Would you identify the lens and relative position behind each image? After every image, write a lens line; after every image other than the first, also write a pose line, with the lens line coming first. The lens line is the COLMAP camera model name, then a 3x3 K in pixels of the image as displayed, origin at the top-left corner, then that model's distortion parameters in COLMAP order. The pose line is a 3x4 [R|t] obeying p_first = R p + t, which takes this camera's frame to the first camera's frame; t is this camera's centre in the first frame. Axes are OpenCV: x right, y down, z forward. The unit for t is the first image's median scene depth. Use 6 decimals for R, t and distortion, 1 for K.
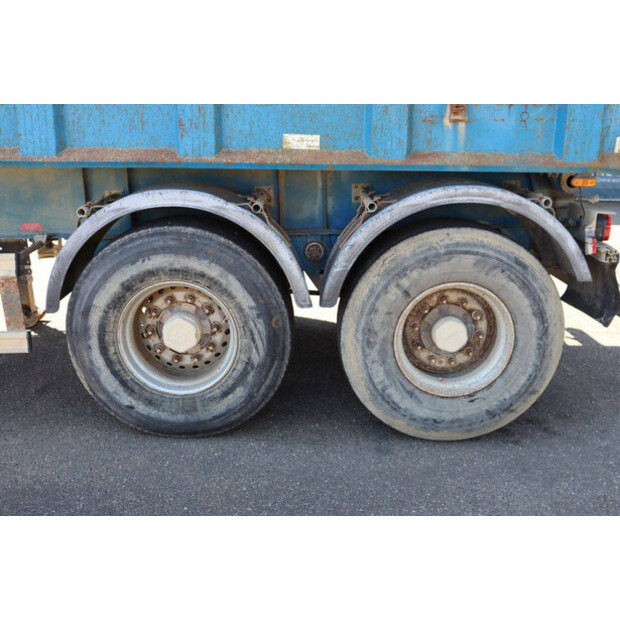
lens RADIAL K [[665.0, 0, 310.0], [0, 665.0, 310.0], [0, 0, 1]] dist [-0.068474, 0.010114]
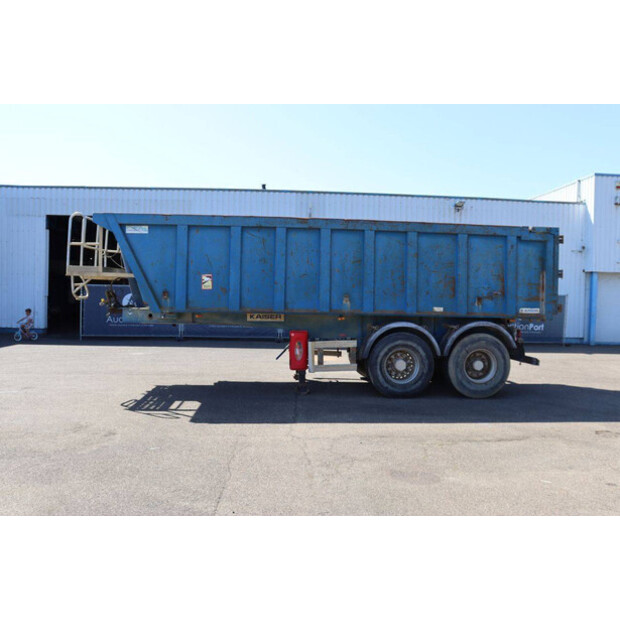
lens RADIAL K [[665.0, 0, 310.0], [0, 665.0, 310.0], [0, 0, 1]] dist [-0.068474, 0.010114]
pose [[0.989444, 0.011716, 0.144438, -1.171394], [0.021654, 0.973581, -0.227311, 0.531759], [-0.143286, 0.228040, 0.963051, -2.273328]]
